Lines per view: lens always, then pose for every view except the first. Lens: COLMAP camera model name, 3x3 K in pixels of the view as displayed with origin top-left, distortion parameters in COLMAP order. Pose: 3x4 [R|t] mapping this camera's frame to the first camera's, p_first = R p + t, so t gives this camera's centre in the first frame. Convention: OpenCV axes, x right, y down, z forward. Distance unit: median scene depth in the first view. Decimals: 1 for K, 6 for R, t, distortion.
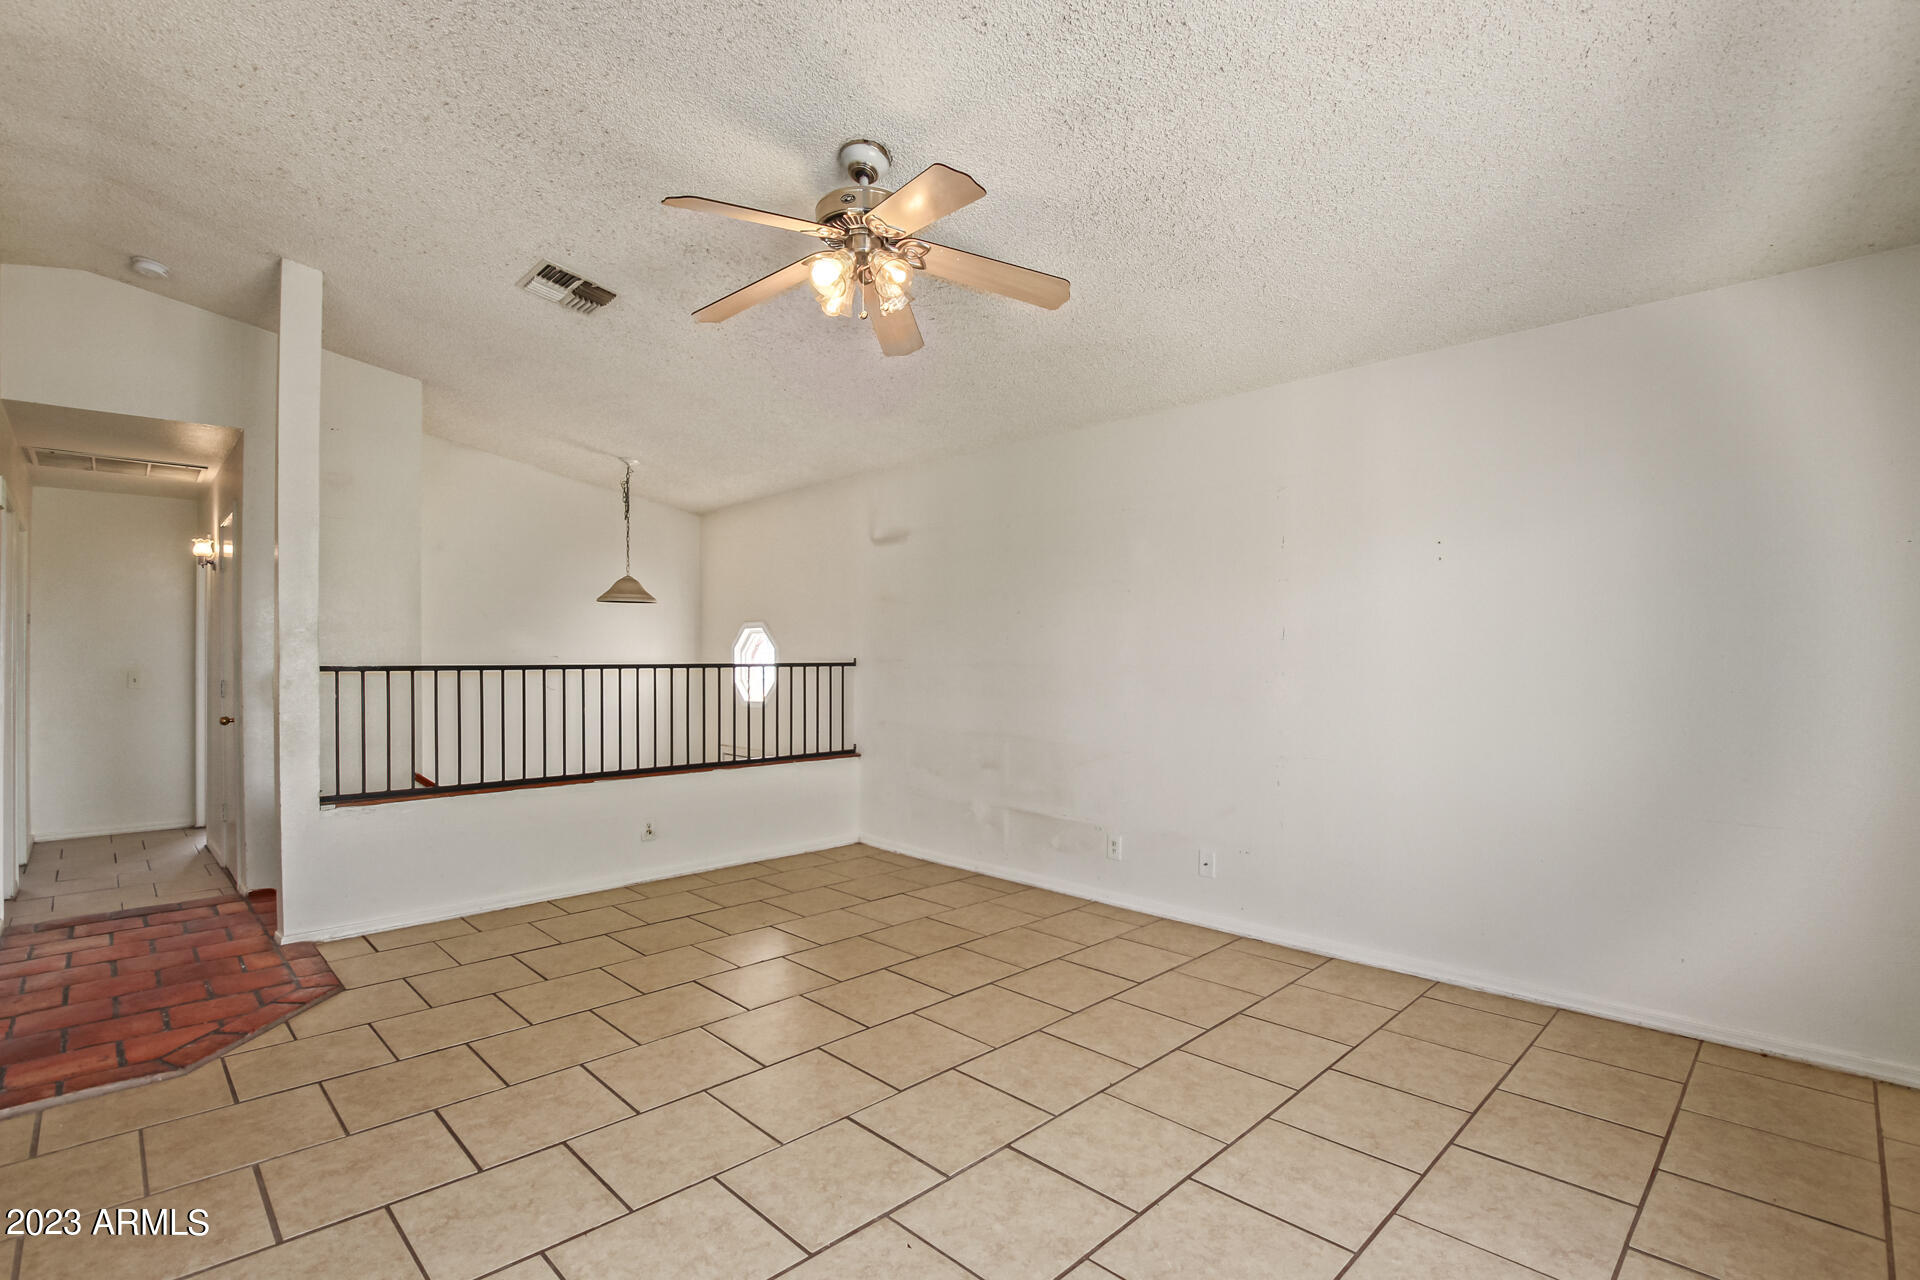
lens RADIAL K [[895.7, 0, 946.2], [0, 895.7, 649.9], [0, 0, 1]] dist [-0.028240, -0.000237]
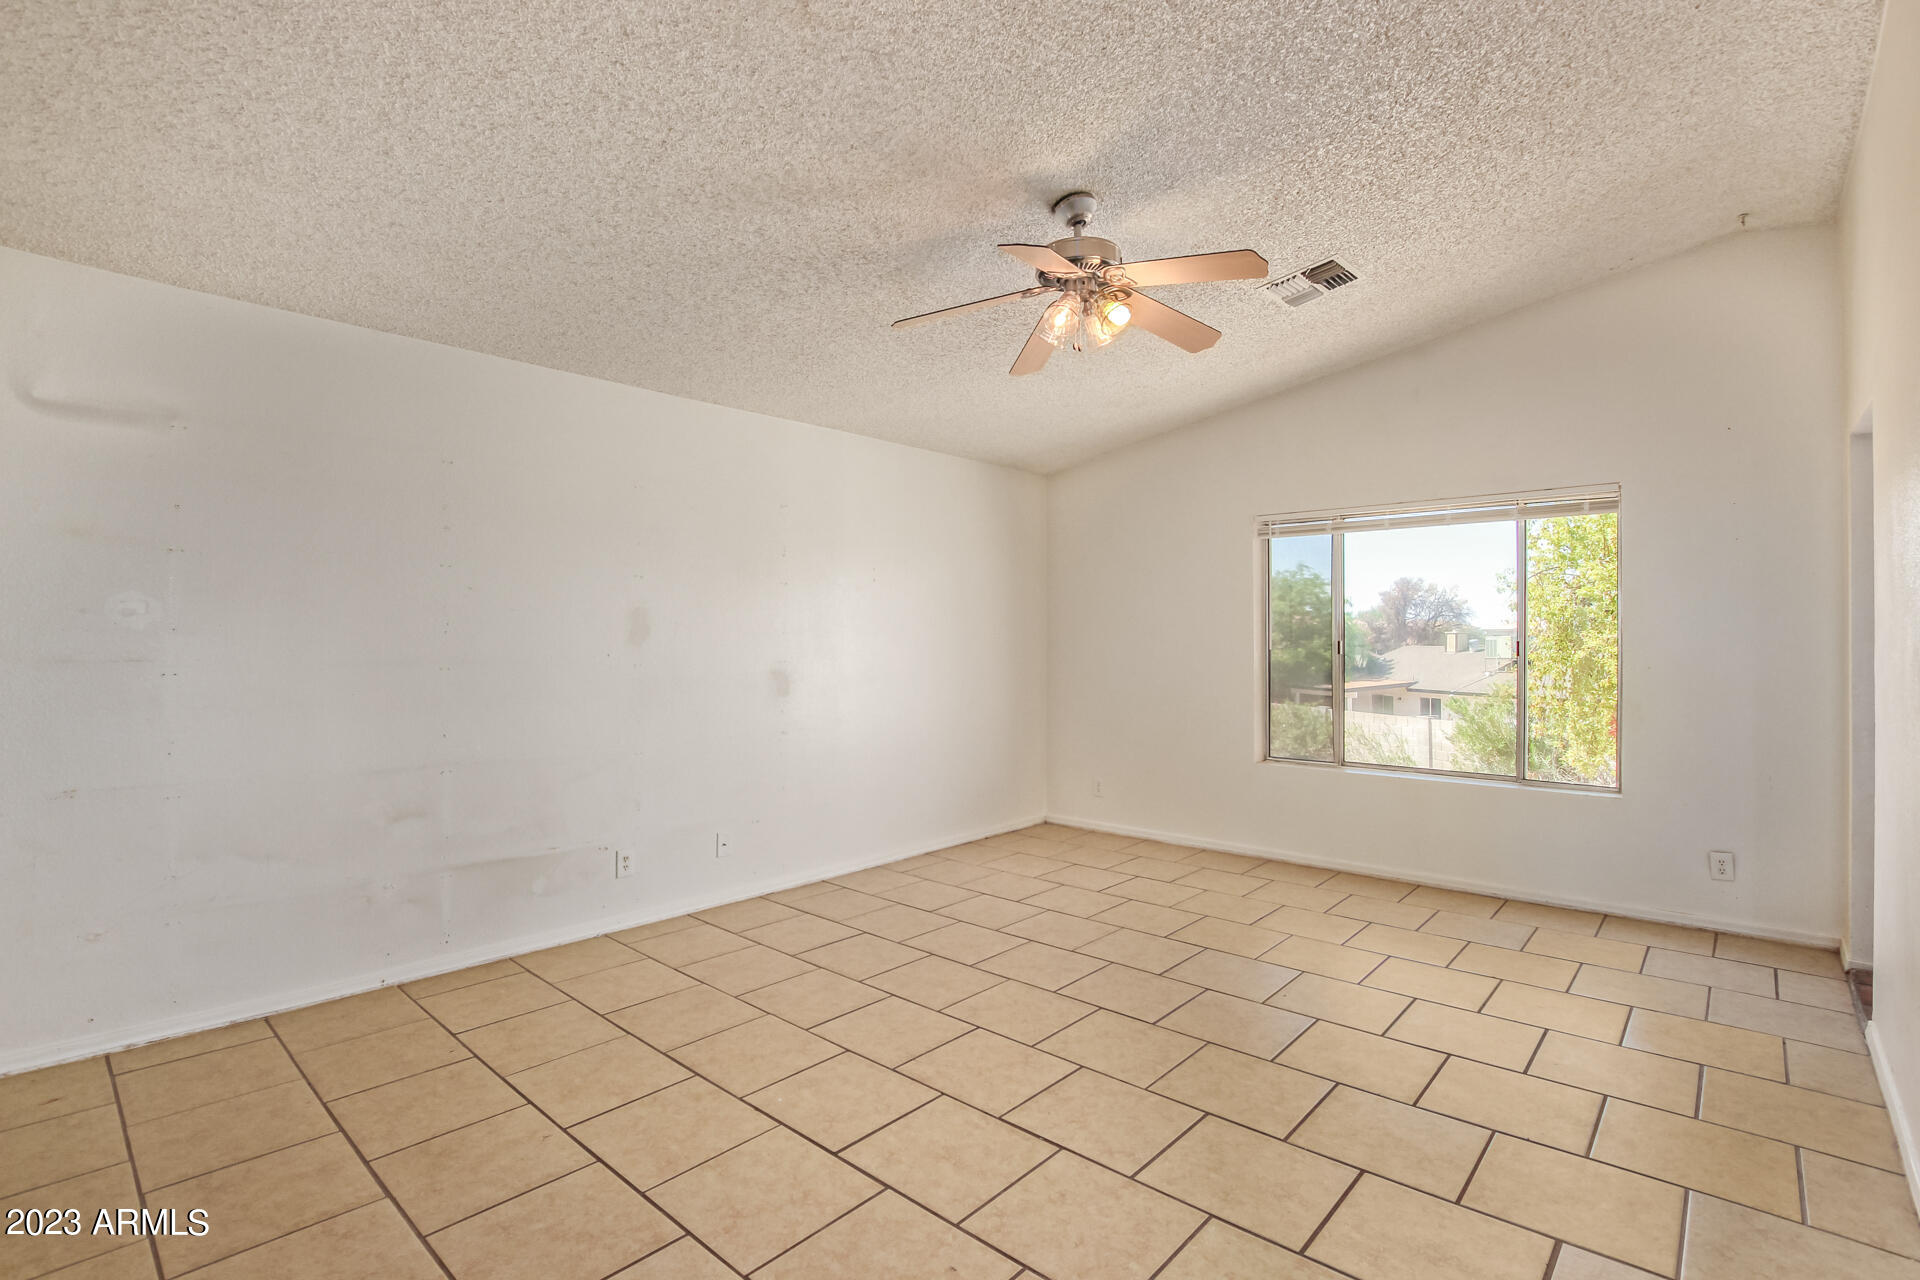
lens RADIAL K [[895.7, 0, 954.5], [0, 895.7, 633.7], [0, 0, 1]] dist [-0.028240, -0.000237]
pose [[-0.062974, 0.007542, 0.997987, -0.720016], [-0.007486, 0.999940, -0.008029, -0.002457], [-0.997987, -0.007977, -0.062914, 0.734181]]
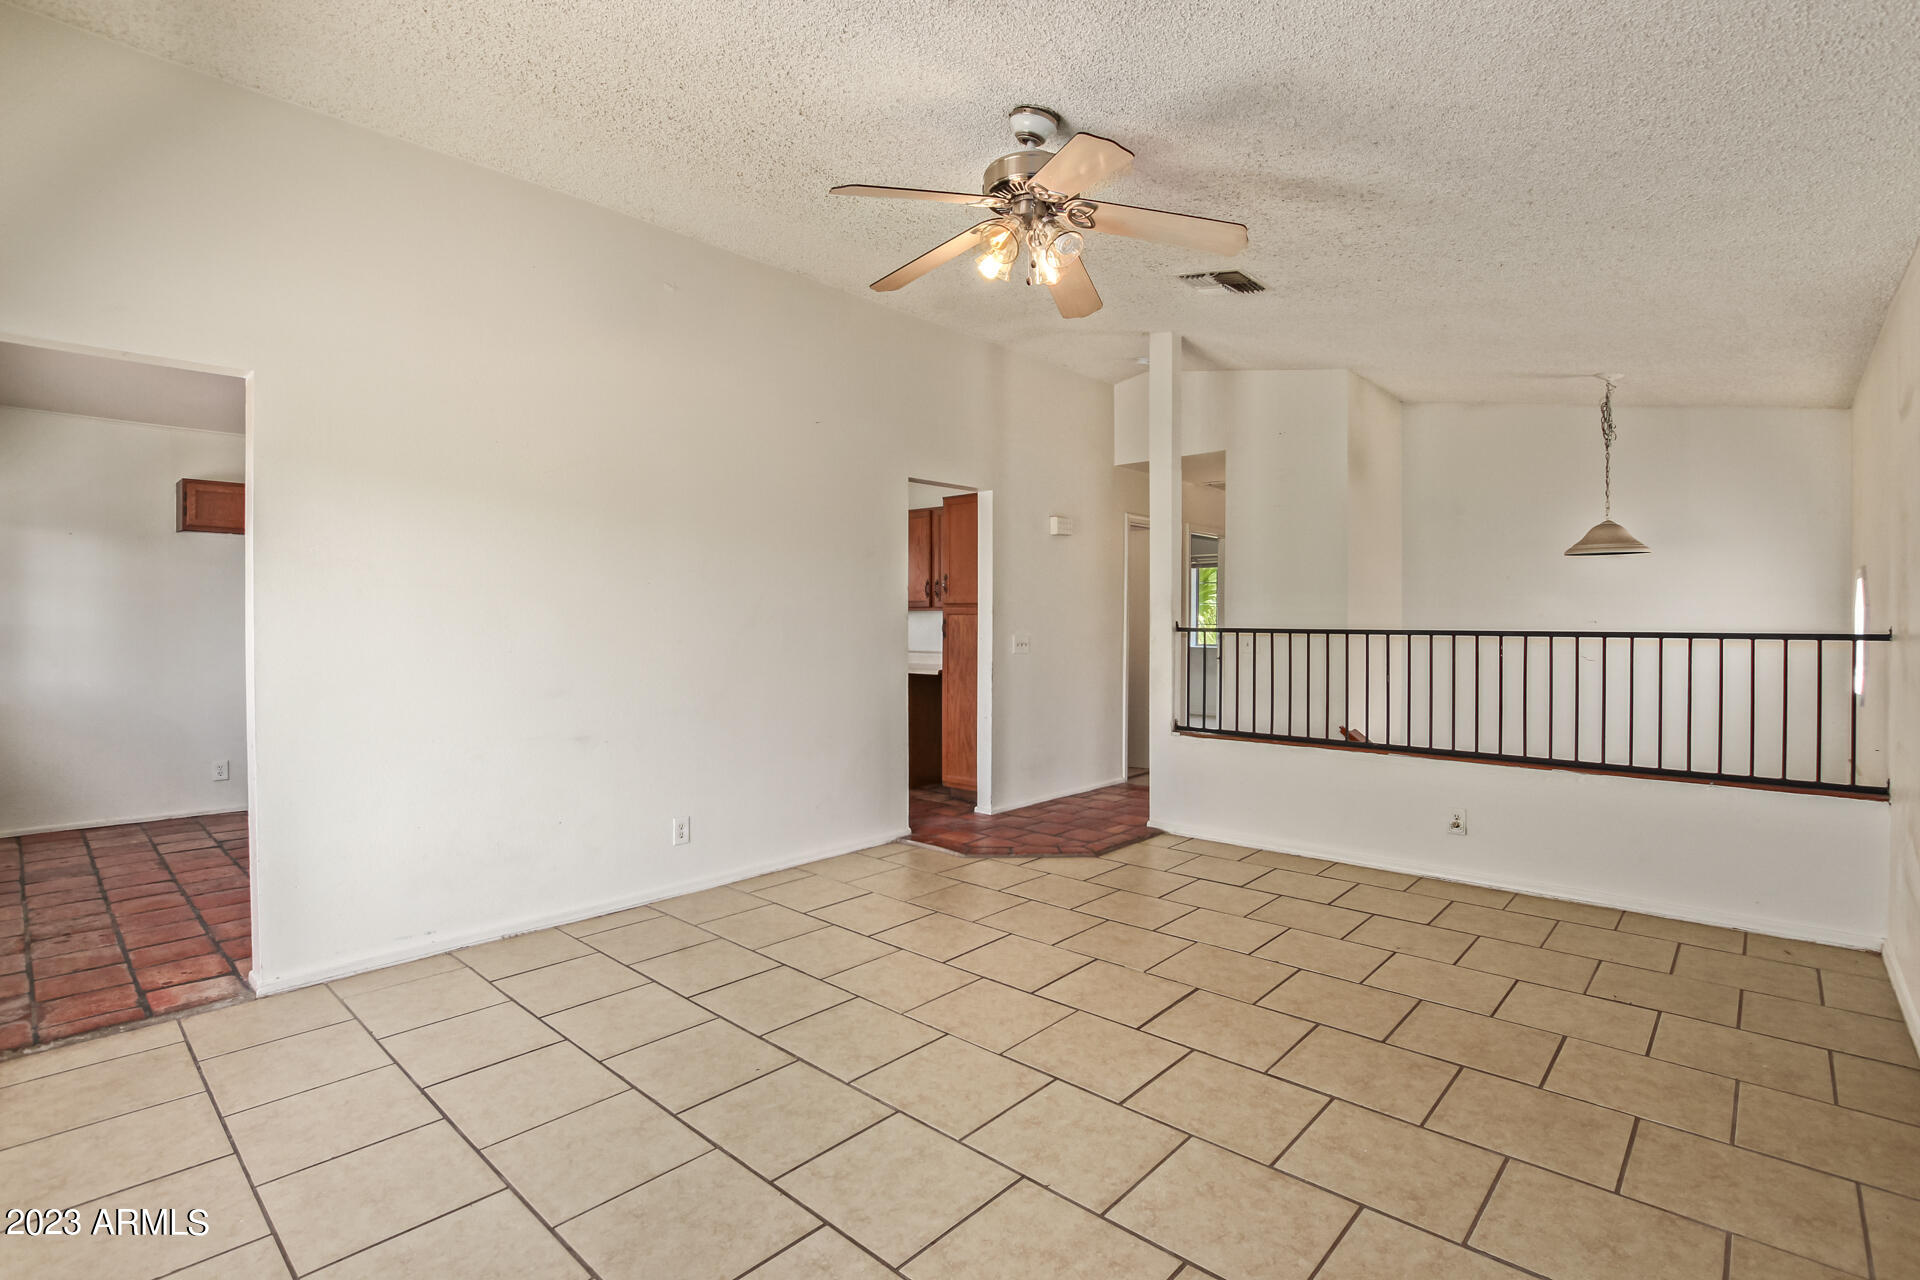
lens RADIAL K [[895.7, 0, 959.7], [0, 895.7, 633.3], [0, 0, 1]] dist [-0.028240, -0.000237]
pose [[0.064922, 0.017143, -0.997743, 0.541449], [0.005250, 0.999833, 0.017521, 0.000796], [0.997877, -0.006375, 0.064821, 0.512032]]
